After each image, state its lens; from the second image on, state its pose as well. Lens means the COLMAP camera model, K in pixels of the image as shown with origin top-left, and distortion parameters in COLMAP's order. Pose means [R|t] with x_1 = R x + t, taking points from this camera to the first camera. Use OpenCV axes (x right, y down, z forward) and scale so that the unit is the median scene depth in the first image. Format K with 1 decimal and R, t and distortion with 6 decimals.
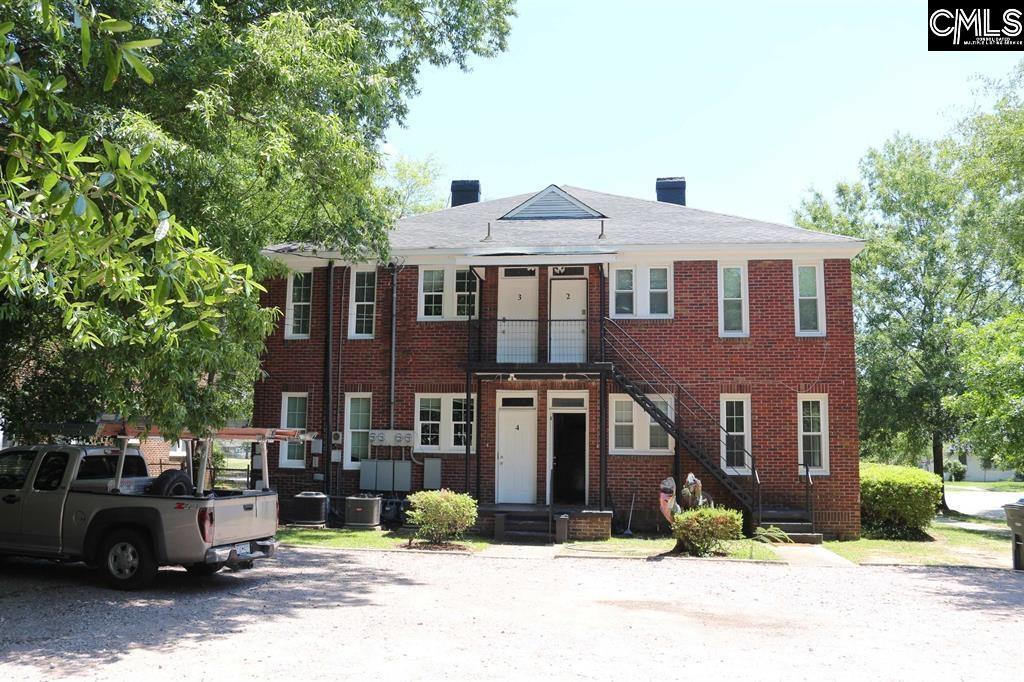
lens RADIAL K [[872.1, 0, 512.0], [0, 872.1, 341.0], [0, 0, 1]] dist [-0.175055, 0.001814]
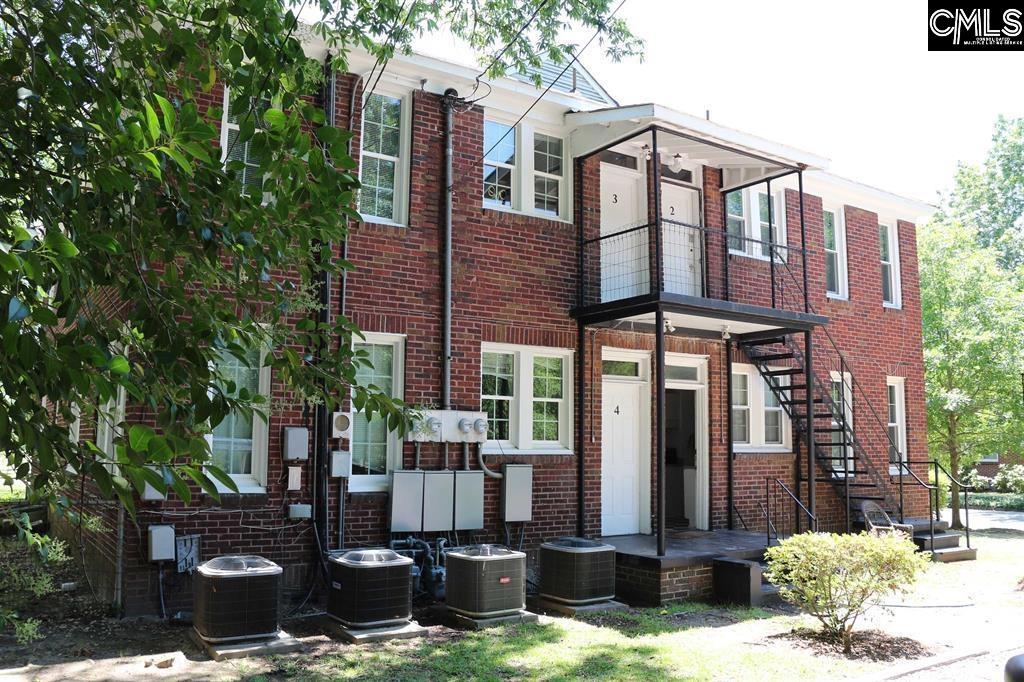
lens RADIAL K [[872.1, 0, 512.0], [0, 872.1, 341.0], [0, 0, 1]] dist [-0.175055, 0.001814]
pose [[0.757129, 0.073622, 0.649103, -0.443084], [-0.073272, 0.996930, -0.027608, 0.073263], [-0.649143, -0.026658, 0.760199, 0.589888]]
